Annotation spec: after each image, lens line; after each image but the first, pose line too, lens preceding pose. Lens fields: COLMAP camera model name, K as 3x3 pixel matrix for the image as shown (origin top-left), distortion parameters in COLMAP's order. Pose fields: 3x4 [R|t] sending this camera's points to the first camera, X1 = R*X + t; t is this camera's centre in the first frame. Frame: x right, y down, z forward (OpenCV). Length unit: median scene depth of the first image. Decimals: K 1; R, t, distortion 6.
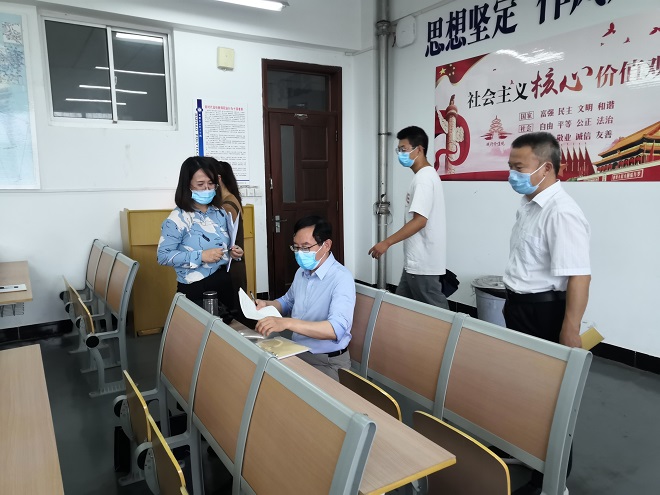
lens RADIAL K [[513.5, 0, 329.6], [0, 513.5, 250.4], [0, 0, 1]] dist [-0.011528, 0.043916]
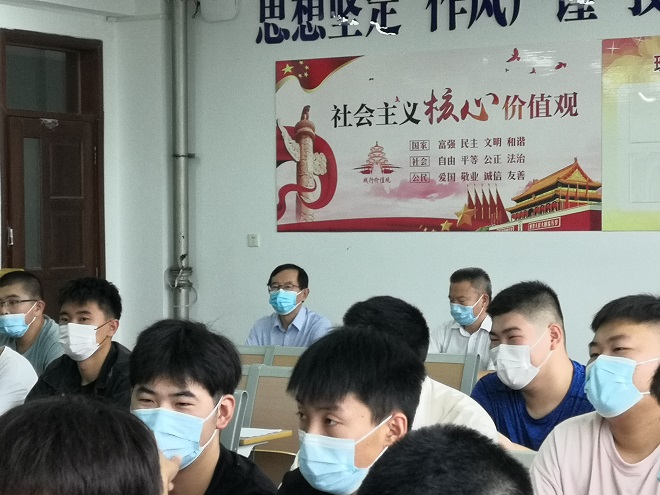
lens RADIAL K [[1690.8, 0, 330.0], [0, 1690.8, 247.6], [0, 0, 1]] dist [0.170840, 0.000000]
pose [[0.908917, 0.001327, 0.416974, -0.710555], [0.055212, 0.990807, -0.123506, 0.170945], [-0.413304, 0.135279, 0.900488, -1.069196]]
